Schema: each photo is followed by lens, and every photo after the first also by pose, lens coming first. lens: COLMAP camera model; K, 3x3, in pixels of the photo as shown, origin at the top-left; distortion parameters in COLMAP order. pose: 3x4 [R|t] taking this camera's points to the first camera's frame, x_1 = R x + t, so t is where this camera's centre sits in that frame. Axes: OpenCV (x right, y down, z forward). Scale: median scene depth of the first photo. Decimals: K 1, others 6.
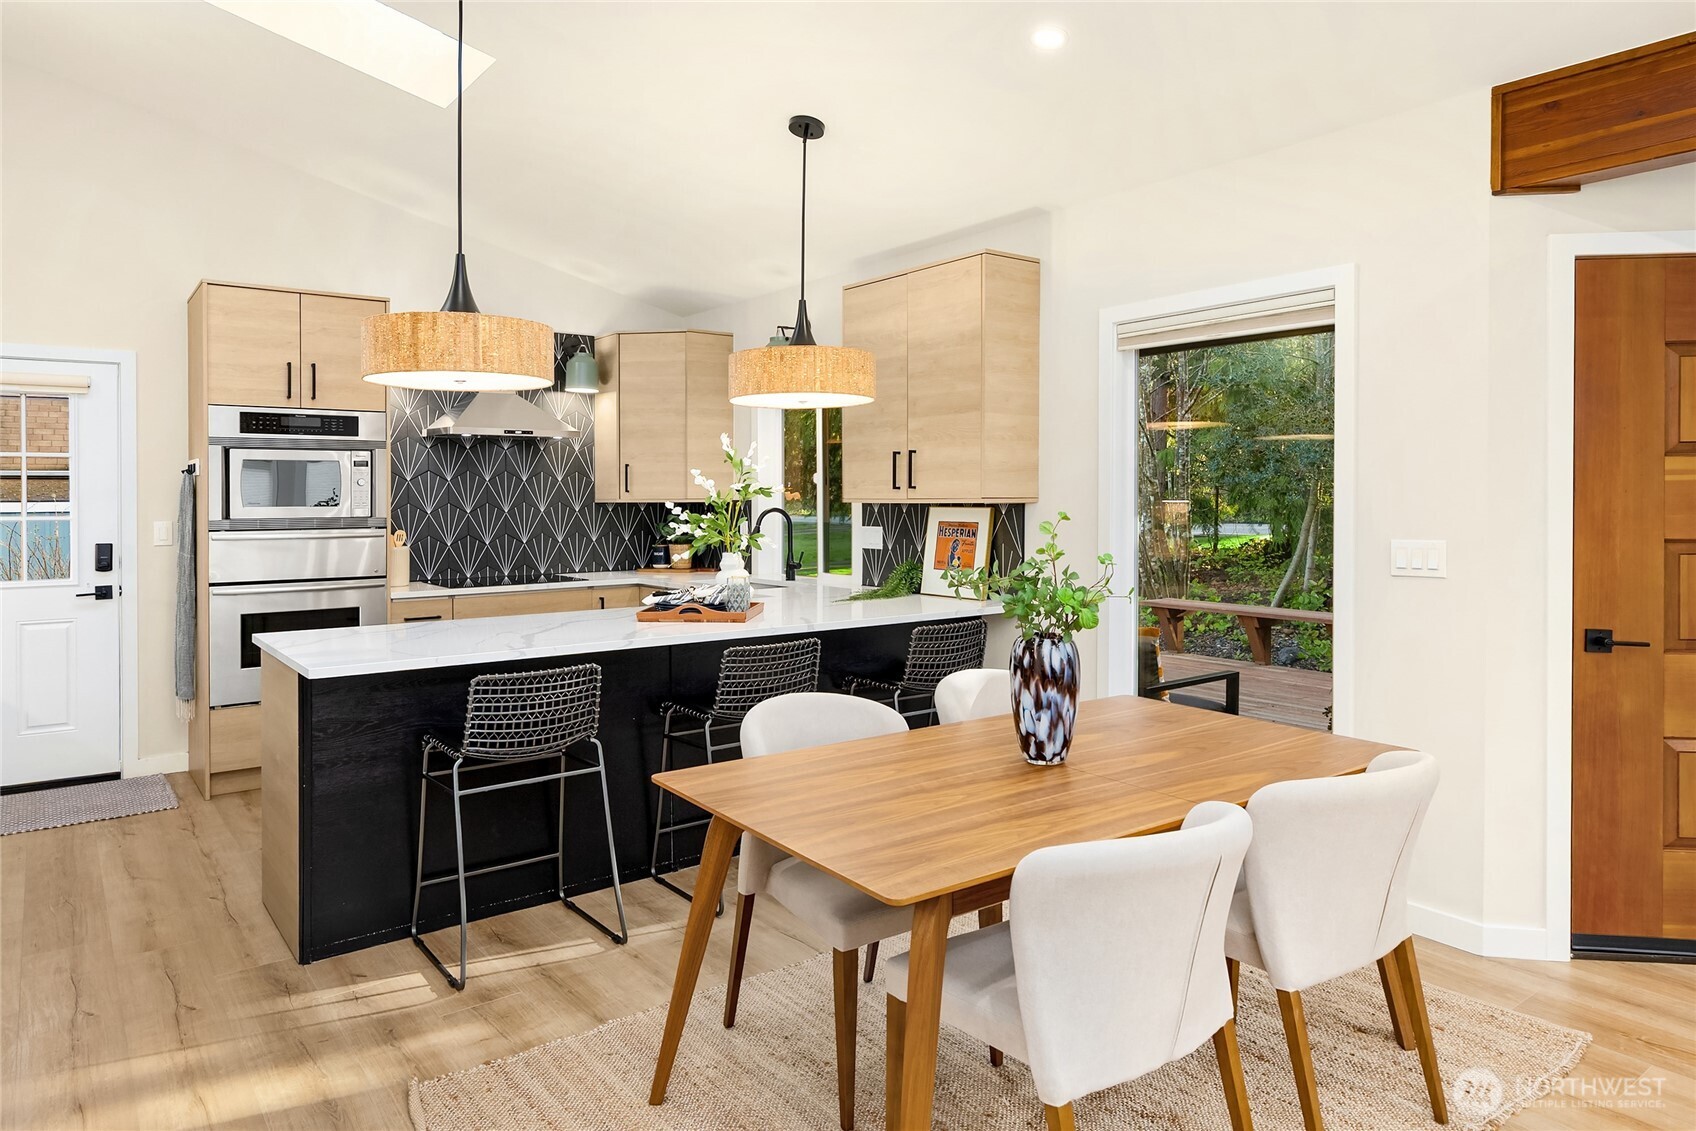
lens RADIAL K [[1041.6, 0, 808.9], [0, 1041.6, 503.6], [0, 0, 1]] dist [0.008294, -0.003403]
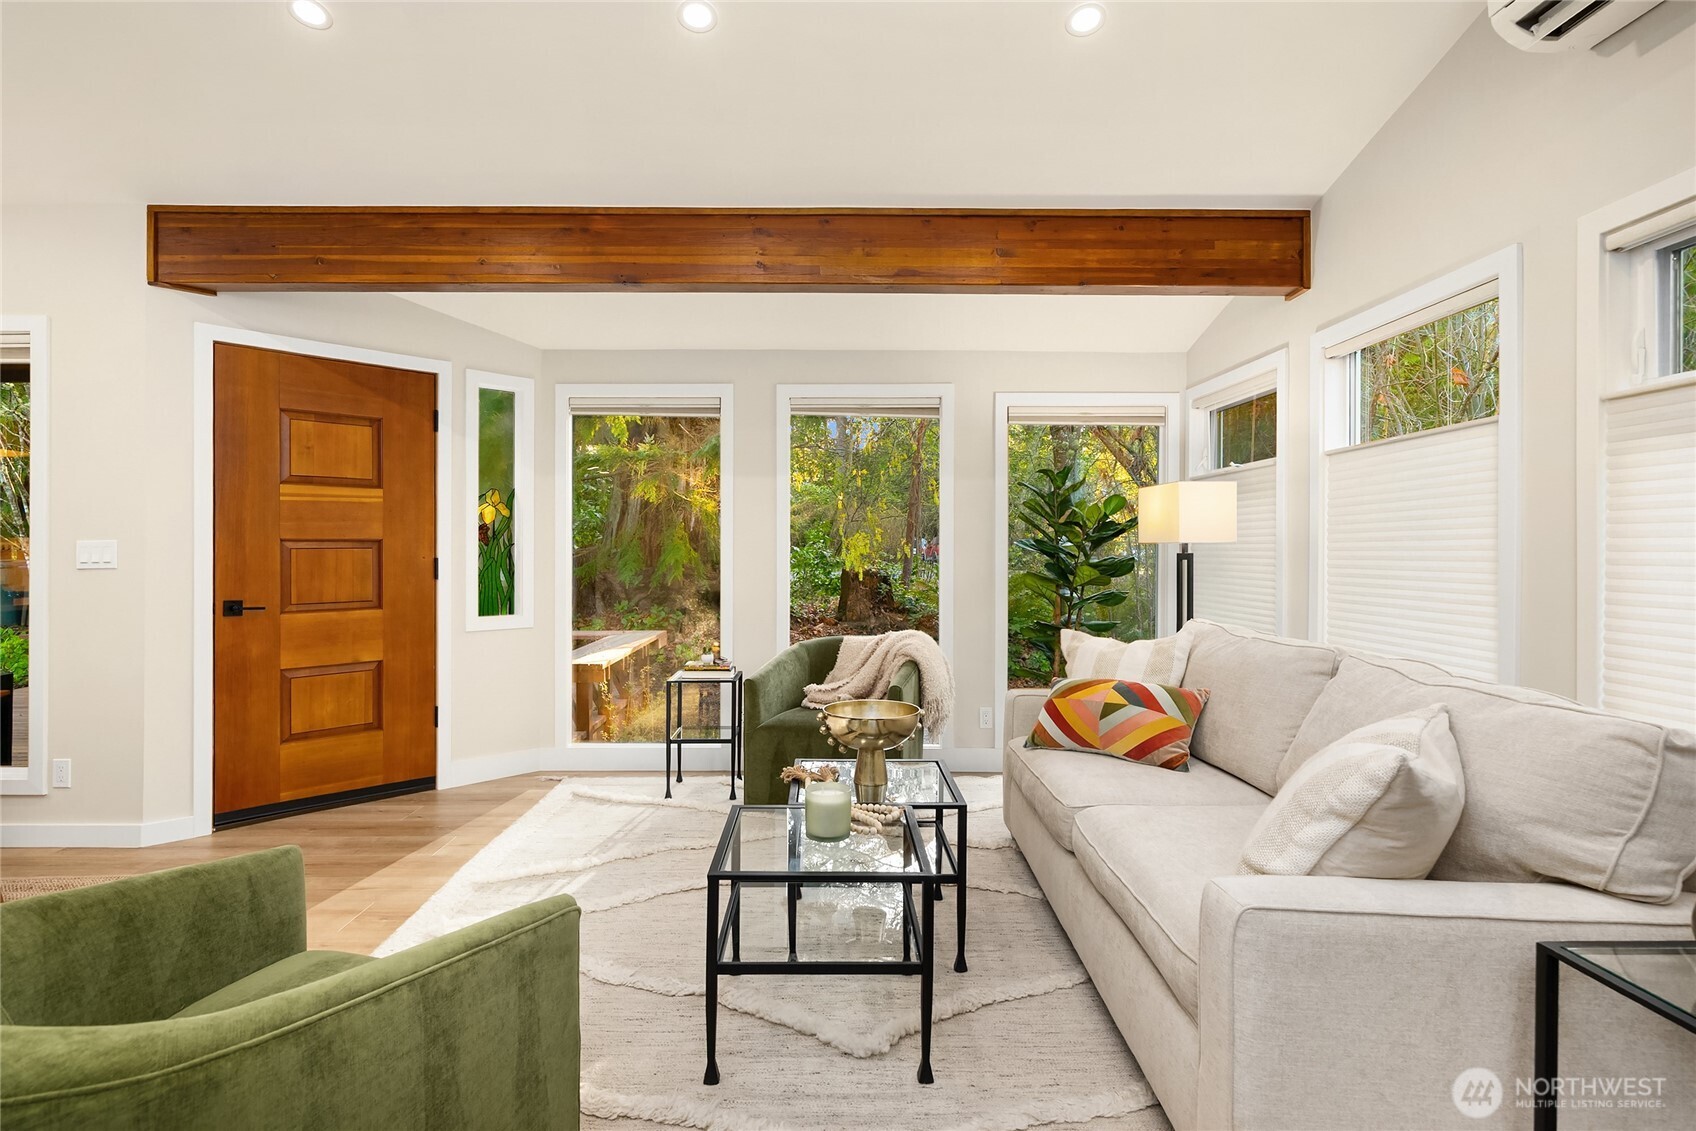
lens RADIAL K [[862.5, 0, 840.7], [0, 862.5, 561.0], [0, 0, 1]] dist [-0.002448, 0.002485]
pose [[0.597966, -0.005642, 0.801502, 0.196585], [0.005025, 0.999982, 0.003290, 0.043019], [-0.801506, 0.002060, 0.597983, -0.259970]]
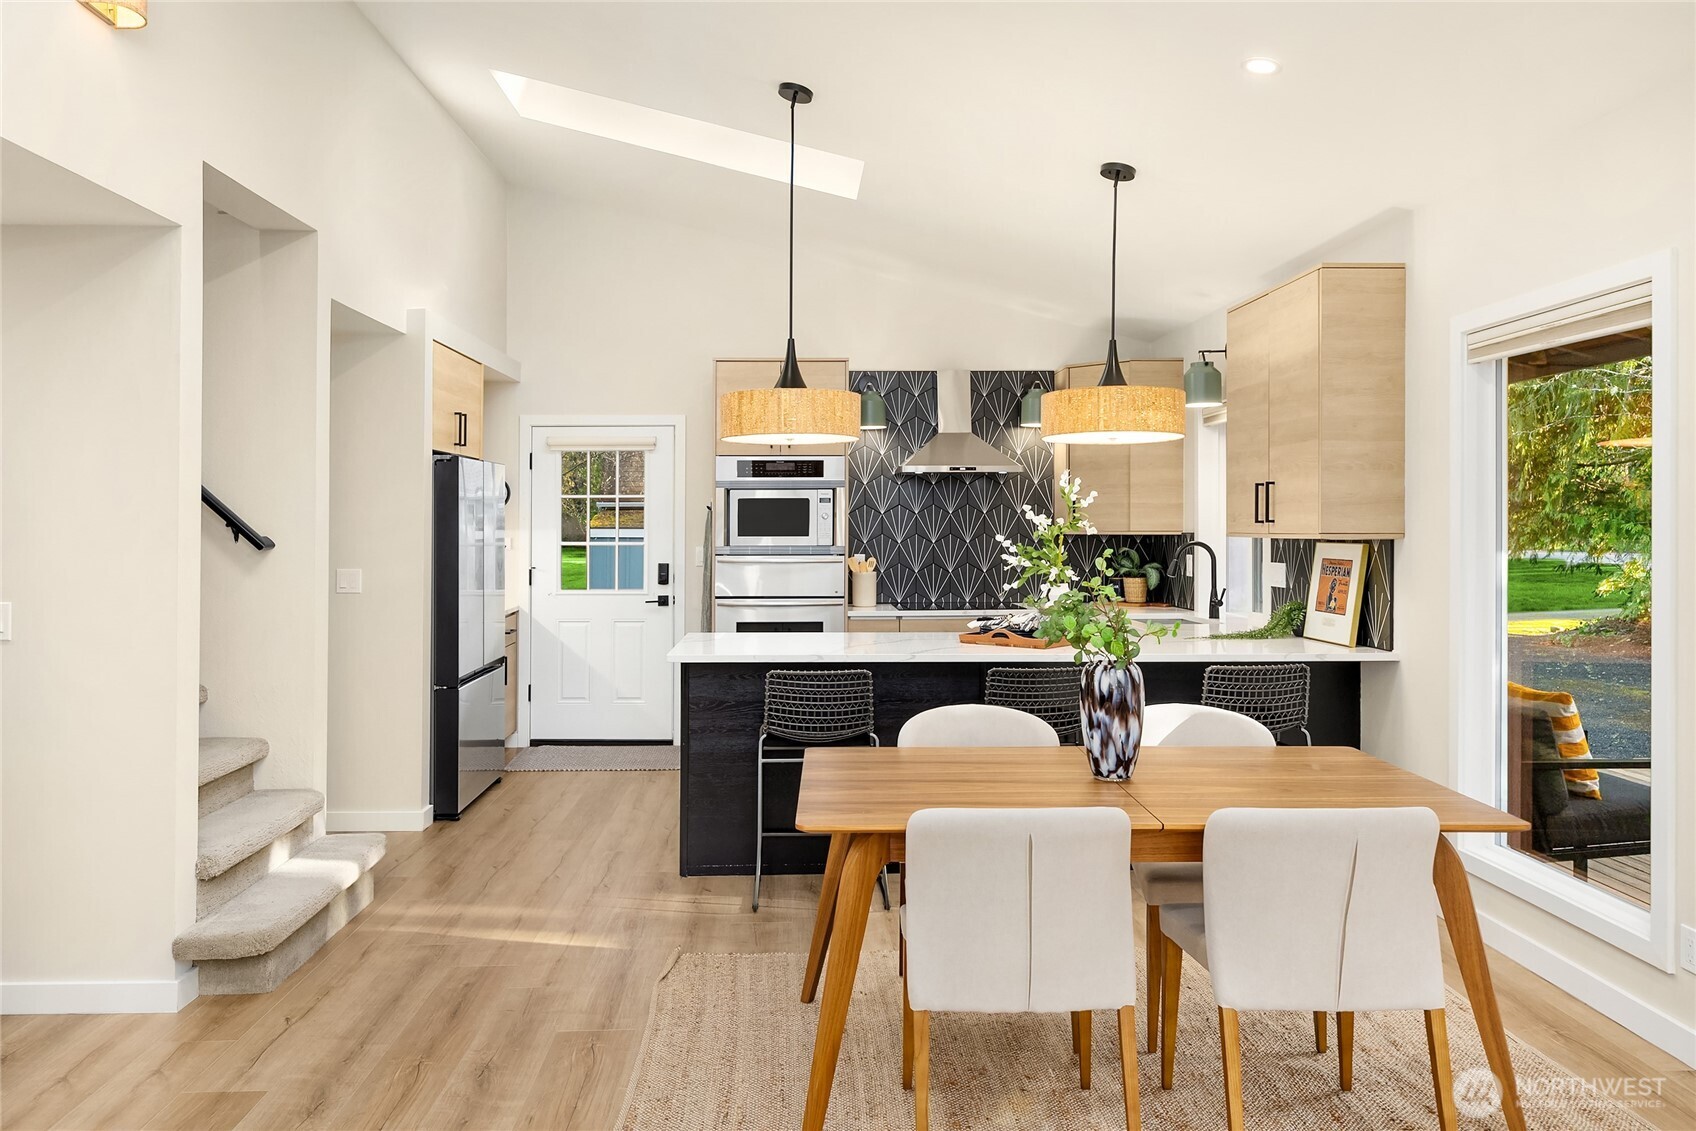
lens RADIAL K [[1159.3, 0, 823.1], [0, 1159.3, 525.9], [0, 0, 1]] dist [-0.003031, 0.011220]
pose [[0.816688, 0.002432, -0.577075, 0.367751], [-0.005341, 0.999980, -0.003344, -0.005452], [0.577055, 0.005813, 0.816685, -0.086419]]
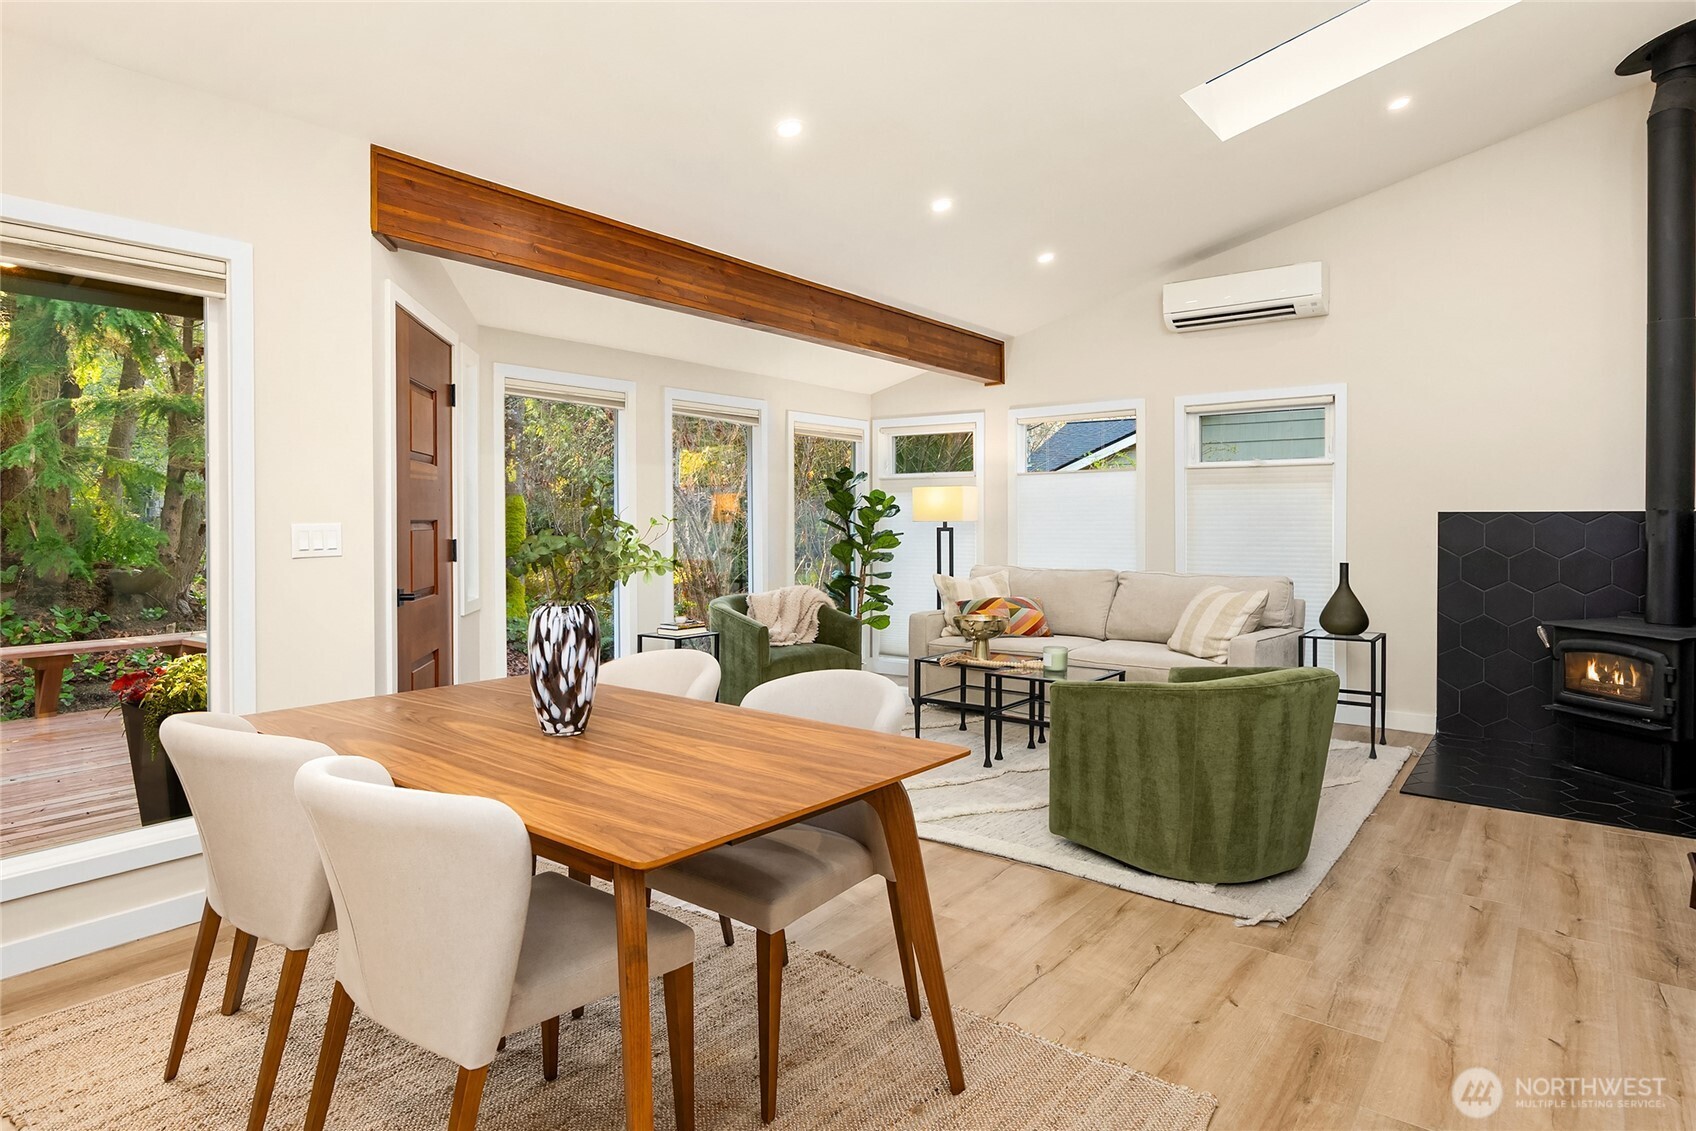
lens RADIAL K [[956.8, 0, 828.6], [0, 956.8, 532.4], [0, 0, 1]] dist [-0.004285, 0.006374]
pose [[-0.259023, -0.005552, 0.965855, -0.359584], [0.015531, 0.999830, 0.009912, 0.029893], [-0.965746, 0.017568, -0.258892, 0.519853]]
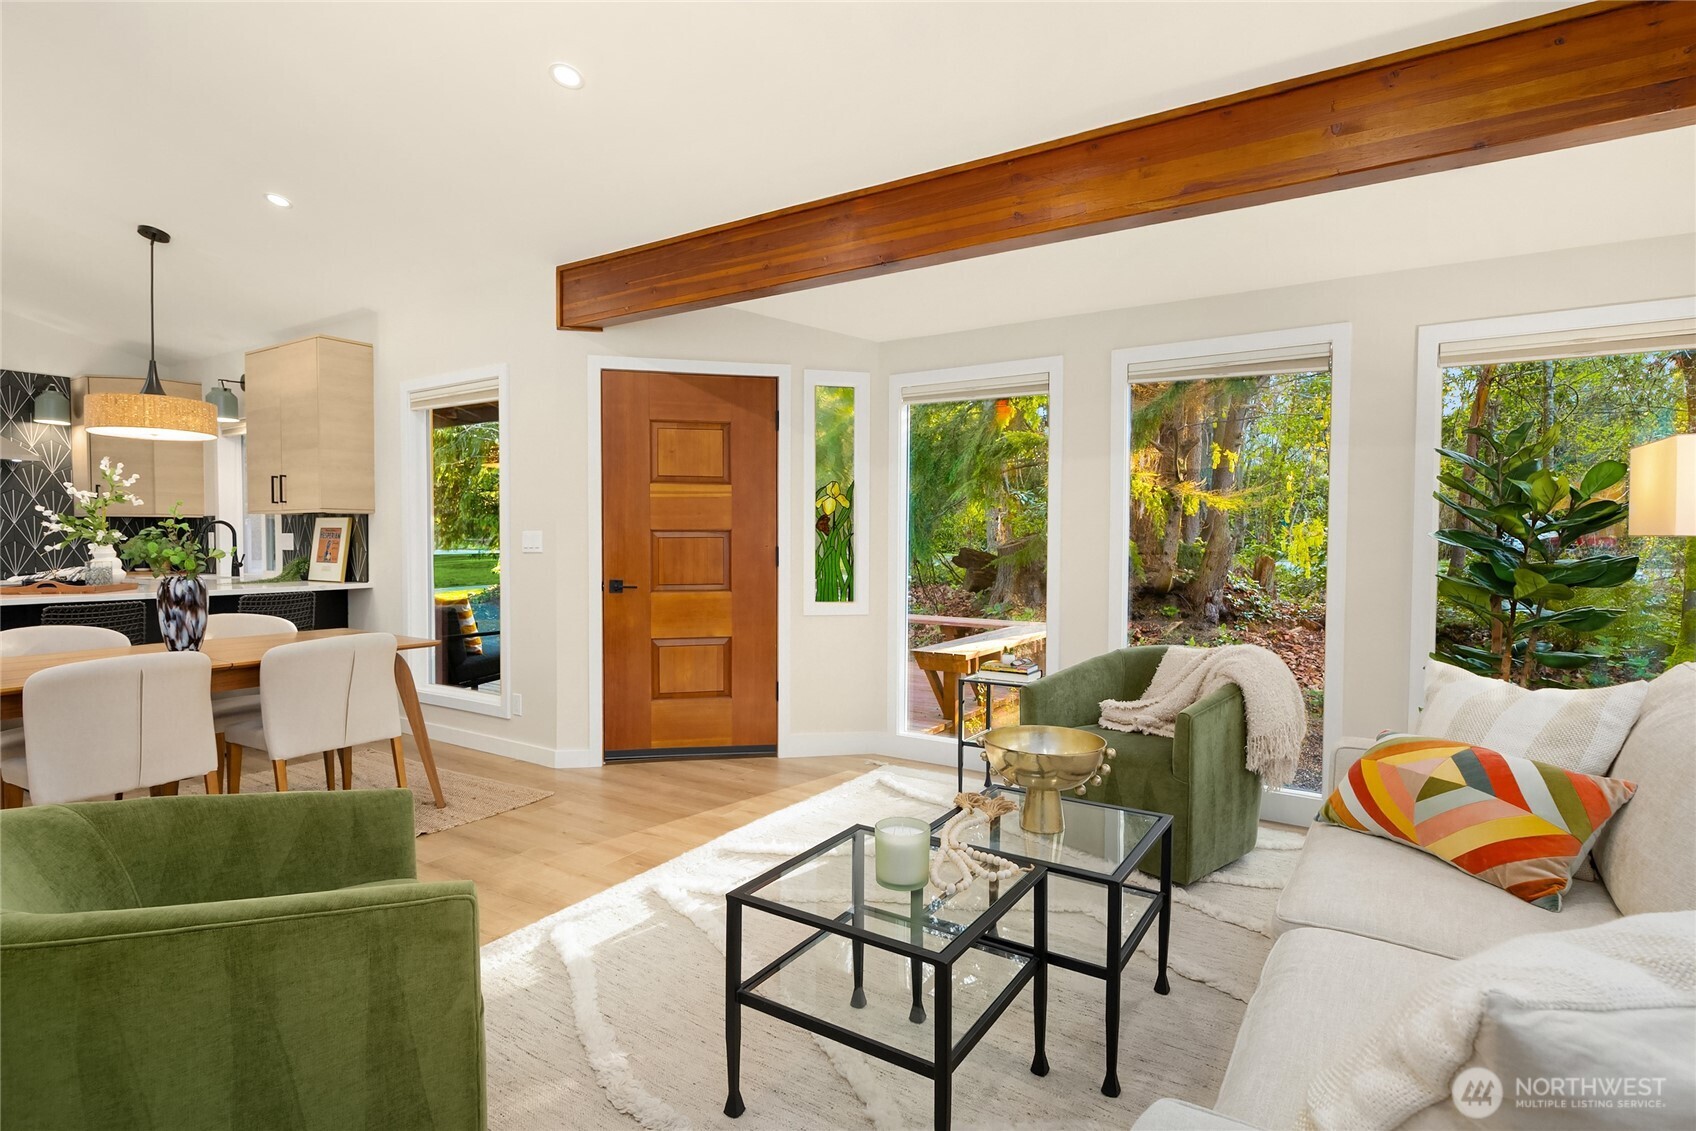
lens RADIAL K [[862.5, 0, 828.1], [0, 862.5, 575.0], [0, 0, 1]] dist [-0.002448, 0.002485]
pose [[0.943681, -0.005811, 0.330807, 0.400092], [-0.005874, 0.999394, 0.034312, 0.038617], [-0.330806, -0.034323, 0.943074, -0.333438]]
